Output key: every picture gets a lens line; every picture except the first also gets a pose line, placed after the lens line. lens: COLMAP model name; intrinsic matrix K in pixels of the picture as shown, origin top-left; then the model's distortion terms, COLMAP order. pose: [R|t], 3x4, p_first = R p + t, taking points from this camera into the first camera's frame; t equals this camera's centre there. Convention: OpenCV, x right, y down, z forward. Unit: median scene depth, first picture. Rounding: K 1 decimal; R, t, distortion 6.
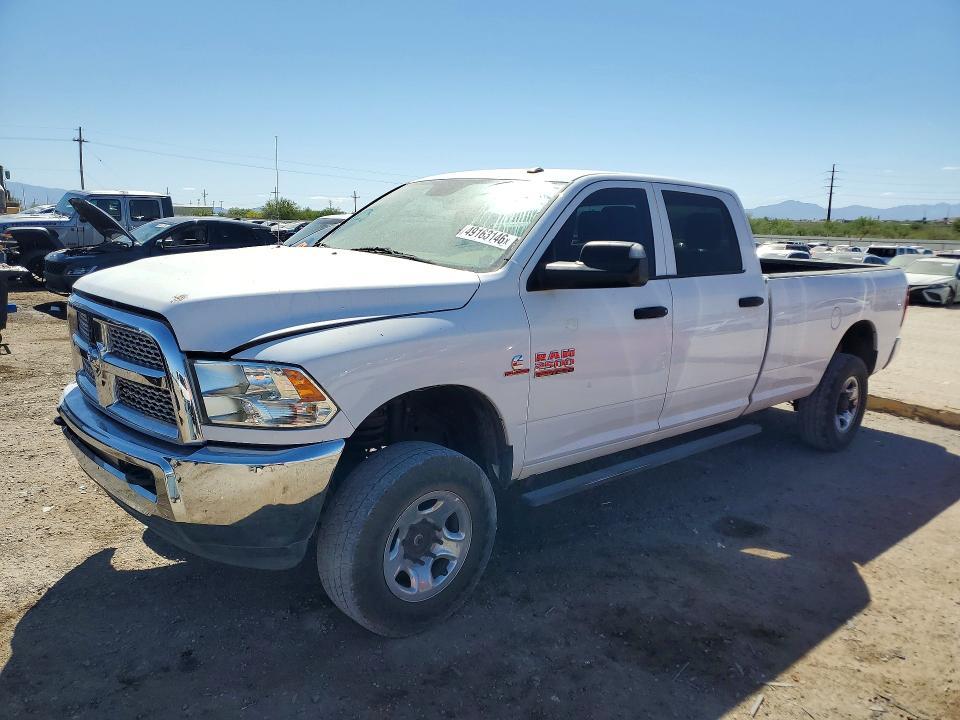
lens RADIAL K [[752.2, 0, 481.1], [0, 752.2, 362.8], [0, 0, 1]] dist [0.013443, 0.006672]
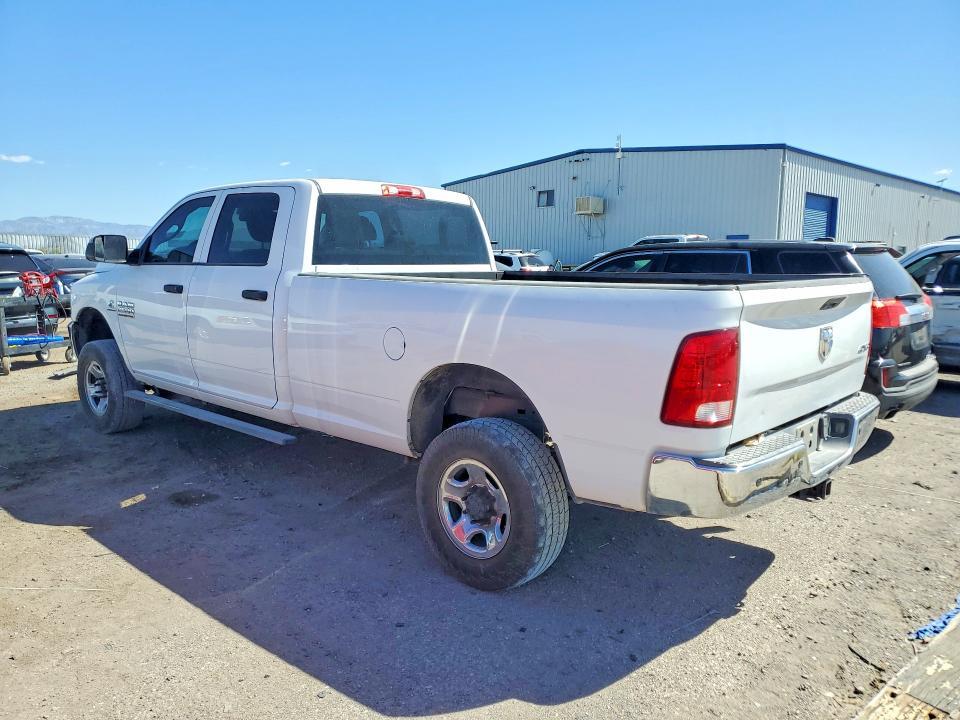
lens RADIAL K [[752.2, 0, 481.0], [0, 752.2, 357.5], [0, 0, 1]] dist [0.013443, 0.006672]
pose [[0.082094, 0.112745, -0.990227, 1.592975], [-0.180984, 0.978747, 0.096434, -0.175049], [0.980054, 0.171298, 0.100754, 1.417470]]
